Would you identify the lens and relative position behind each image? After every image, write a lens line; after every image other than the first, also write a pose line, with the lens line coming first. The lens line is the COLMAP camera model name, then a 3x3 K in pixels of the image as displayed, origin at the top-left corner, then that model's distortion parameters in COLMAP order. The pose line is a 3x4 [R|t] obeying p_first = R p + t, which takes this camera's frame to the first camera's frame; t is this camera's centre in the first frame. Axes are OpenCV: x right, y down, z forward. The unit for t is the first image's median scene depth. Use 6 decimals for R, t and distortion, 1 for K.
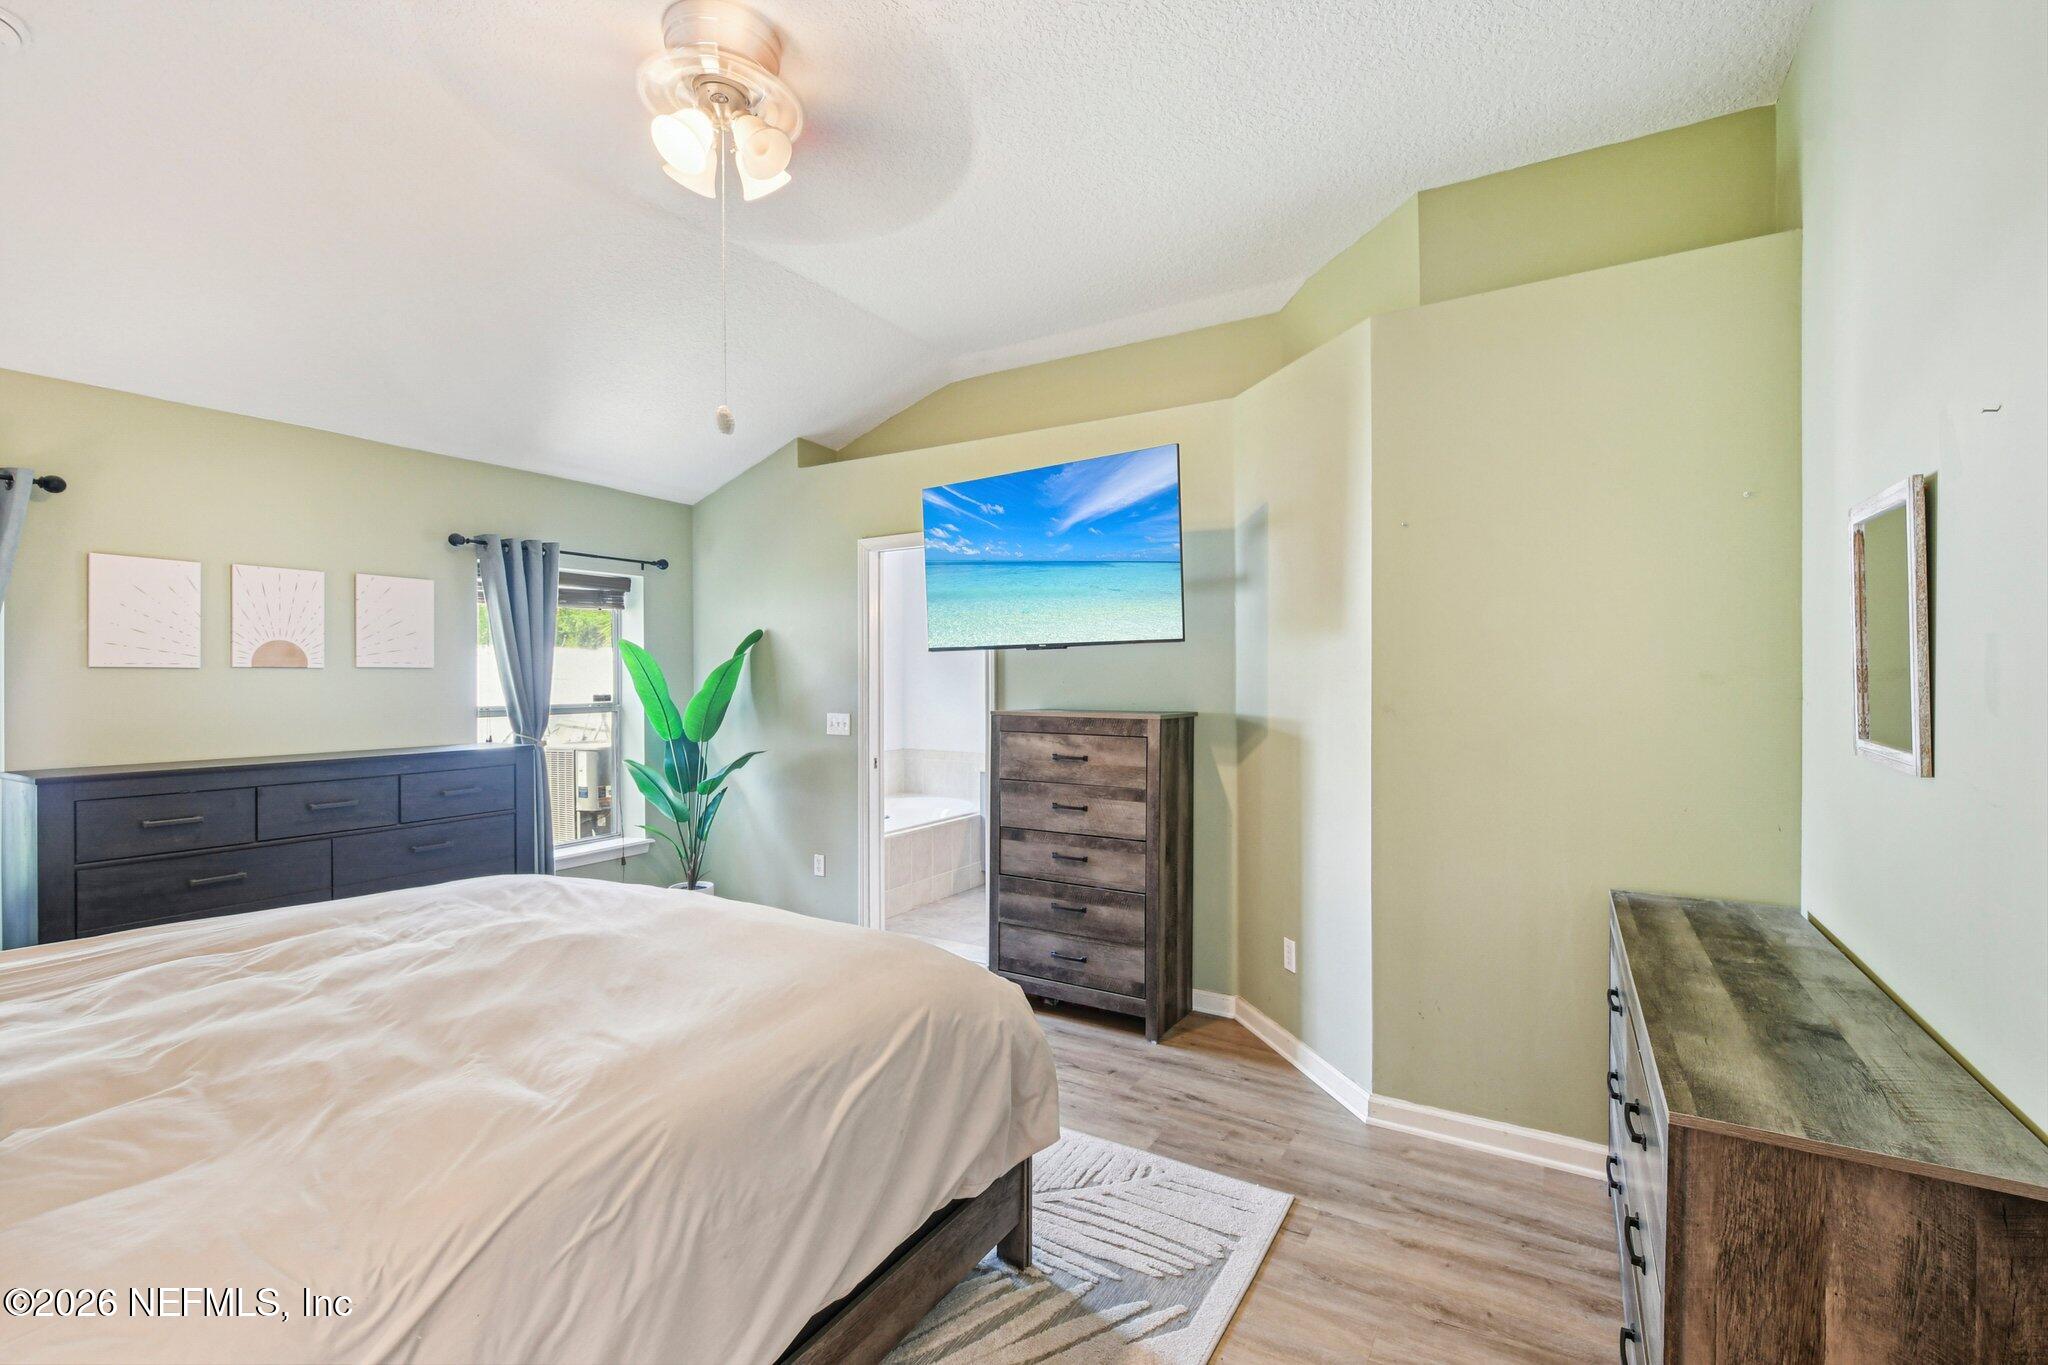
lens RADIAL K [[896.9, 0, 1049.2], [0, 896.9, 681.9], [0, 0, 1]] dist [0.006312, -0.005257]
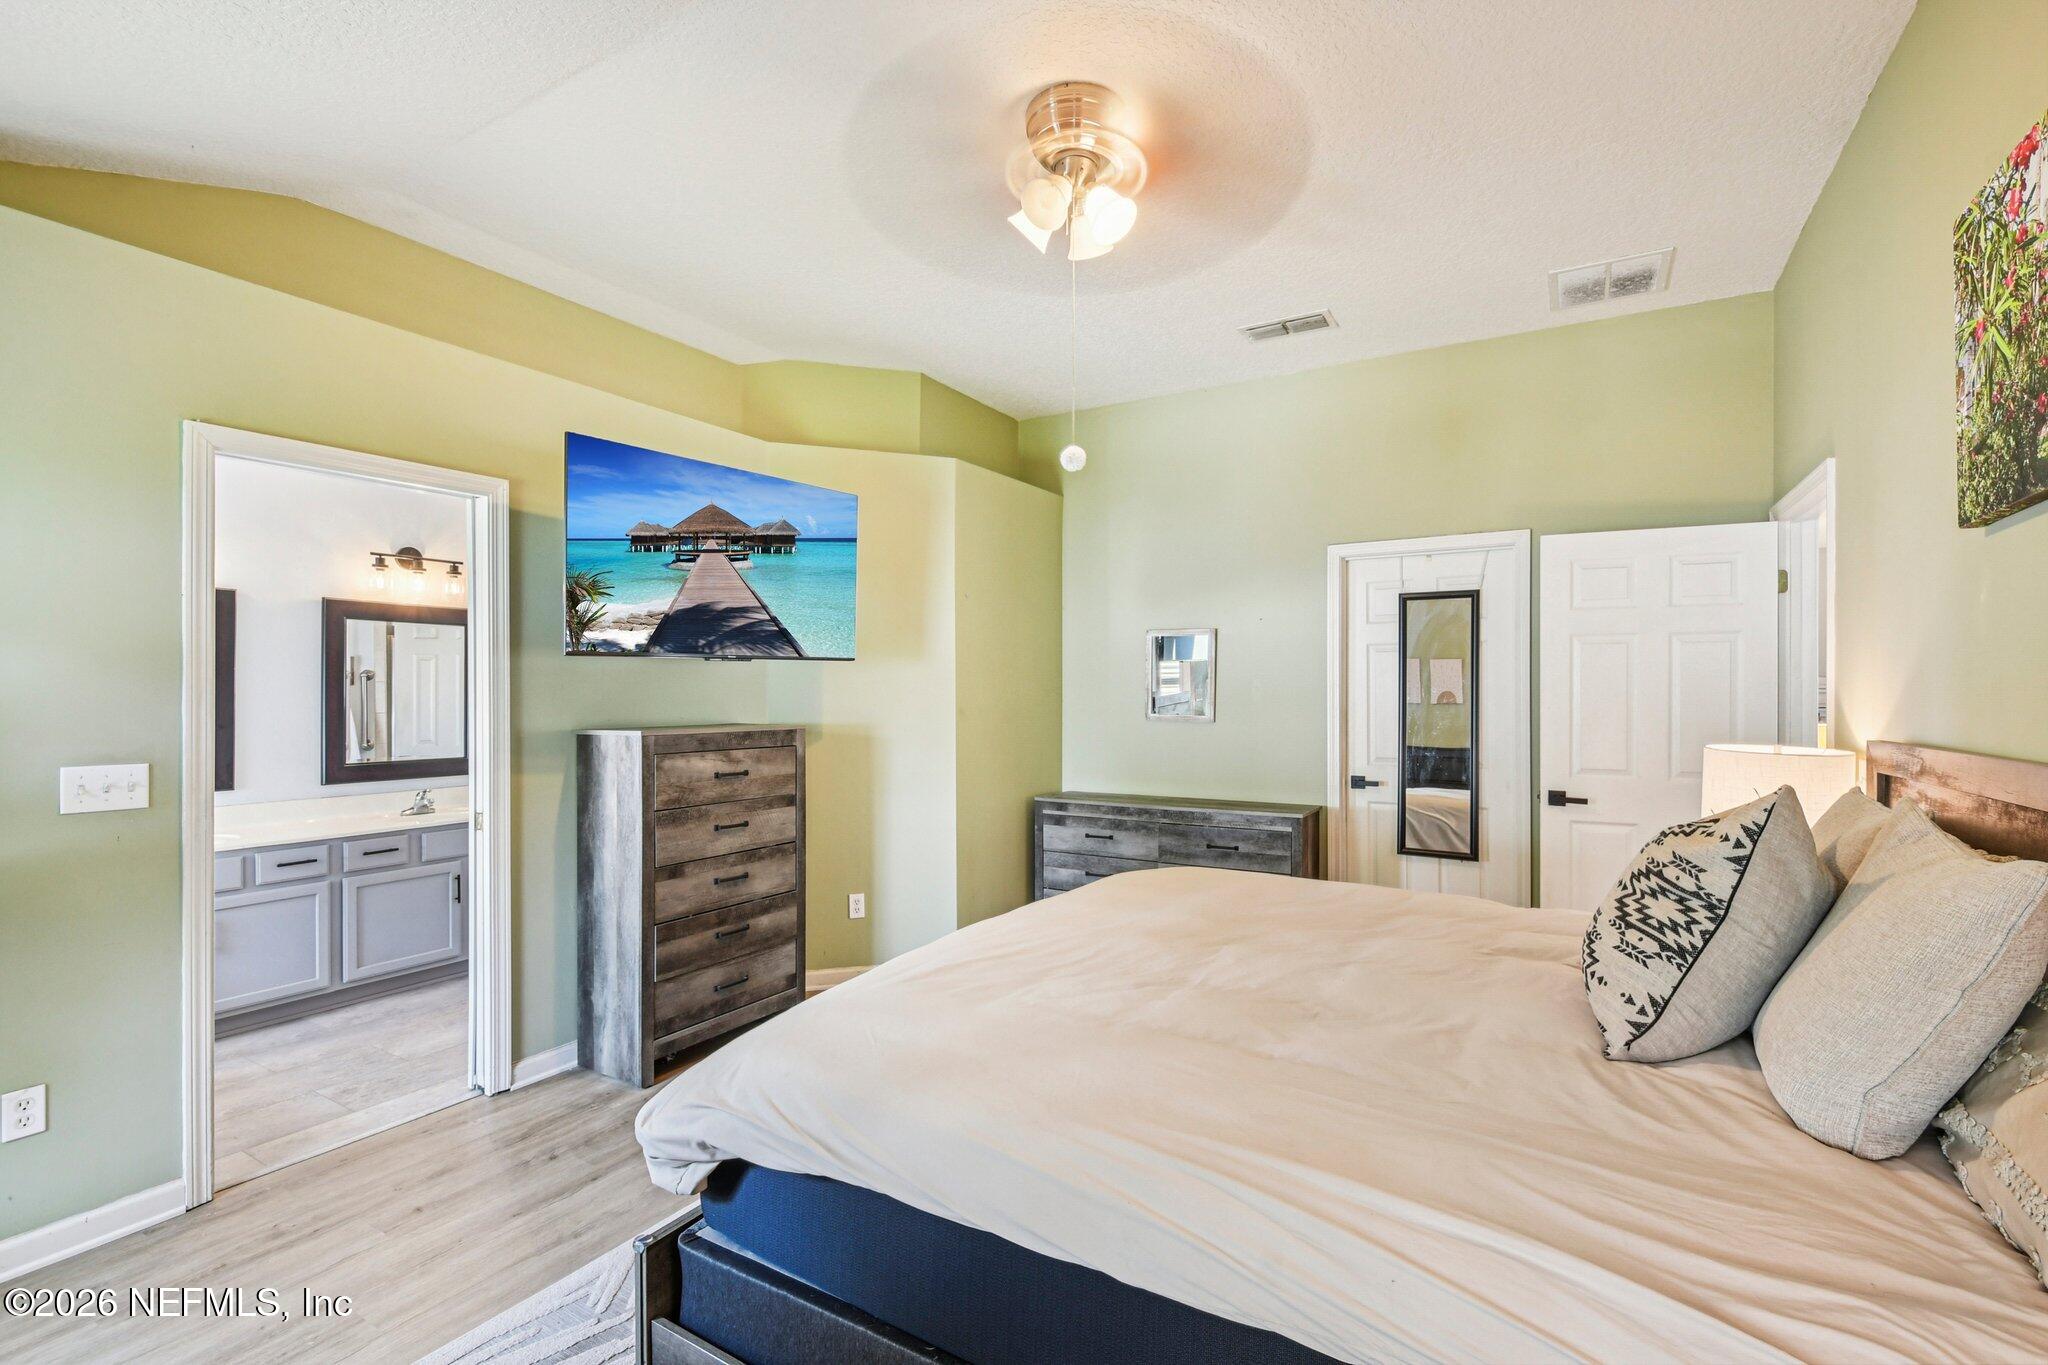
lens RADIAL K [[896.9, 0, 1049.2], [0, 896.9, 681.9], [0, 0, 1]] dist [0.006312, -0.005257]
pose [[0.009593, 0.008359, 0.999919, -0.929289], [0.002744, 0.999961, -0.008386, -0.005421], [-0.999950, 0.002825, 0.009570, 0.646567]]
